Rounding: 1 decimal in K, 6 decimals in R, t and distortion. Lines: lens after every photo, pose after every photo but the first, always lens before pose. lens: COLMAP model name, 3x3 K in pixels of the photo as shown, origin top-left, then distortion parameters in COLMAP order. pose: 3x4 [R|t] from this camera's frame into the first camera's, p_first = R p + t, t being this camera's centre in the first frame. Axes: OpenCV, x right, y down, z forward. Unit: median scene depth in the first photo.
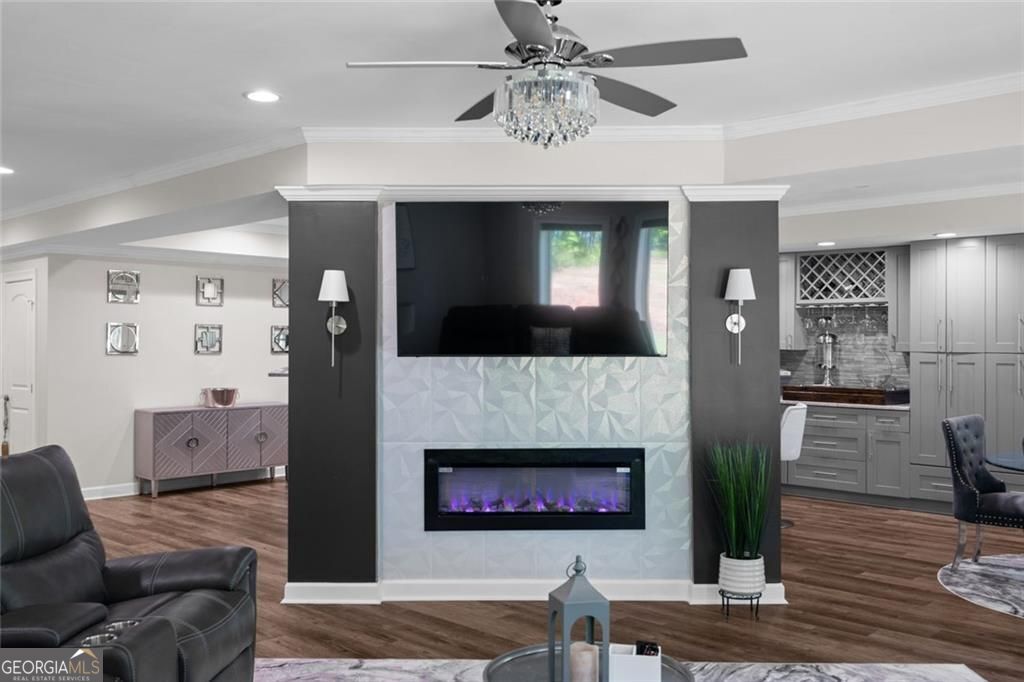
lens RADIAL K [[931.5, 0, 512.0], [0, 931.5, 341.0], [0, 0, 1]] dist [-0.003339, 0.000826]
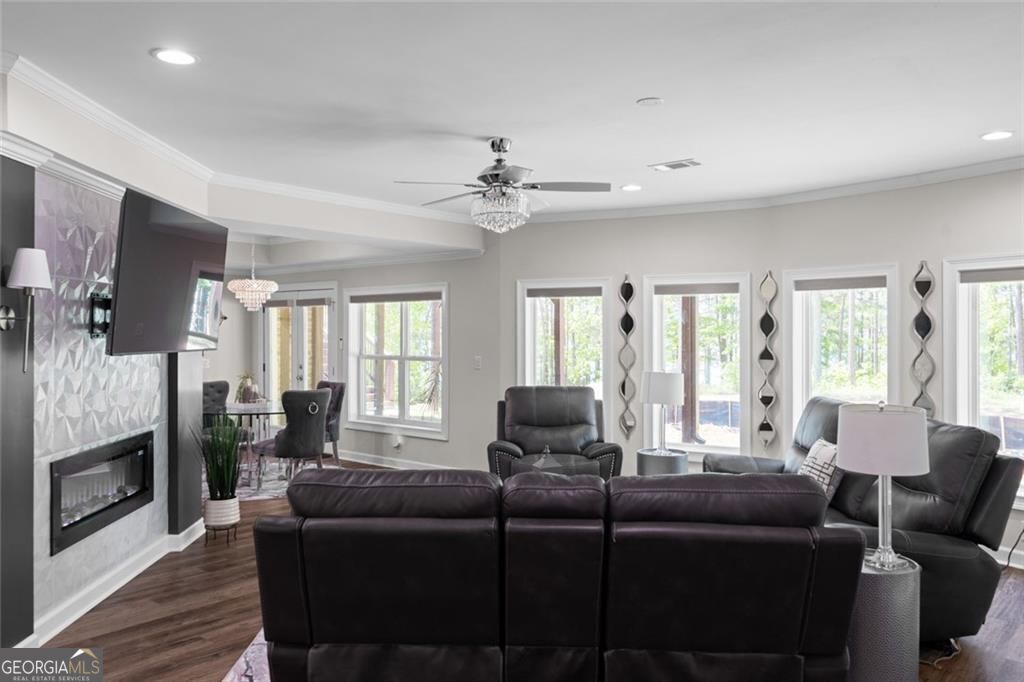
lens RADIAL K [[780.9, 0, 512.0], [0, 780.9, 341.0], [0, 0, 1]] dist [-0.000357, 0.000703]
pose [[-0.056054, -0.008684, 0.998390, -0.824211], [-0.006518, 0.999944, 0.008332, -0.006250], [-0.998406, -0.006040, -0.056108, 0.596615]]
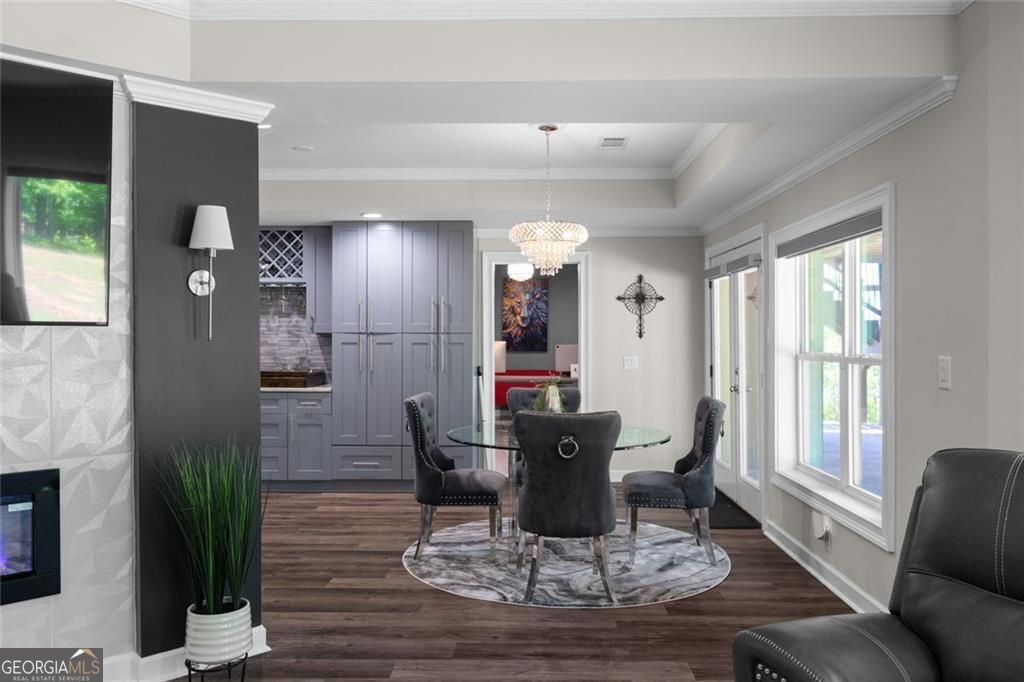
lens RADIAL K [[784.5, 0, 512.0], [0, 784.5, 341.0], [0, 0, 1]] dist [-0.002909, -0.001746]
pose [[0.736951, -0.004138, 0.675934, 0.005949], [-0.001088, 0.999973, 0.007308, 0.020804], [-0.675945, -0.006121, 0.736926, 0.373323]]
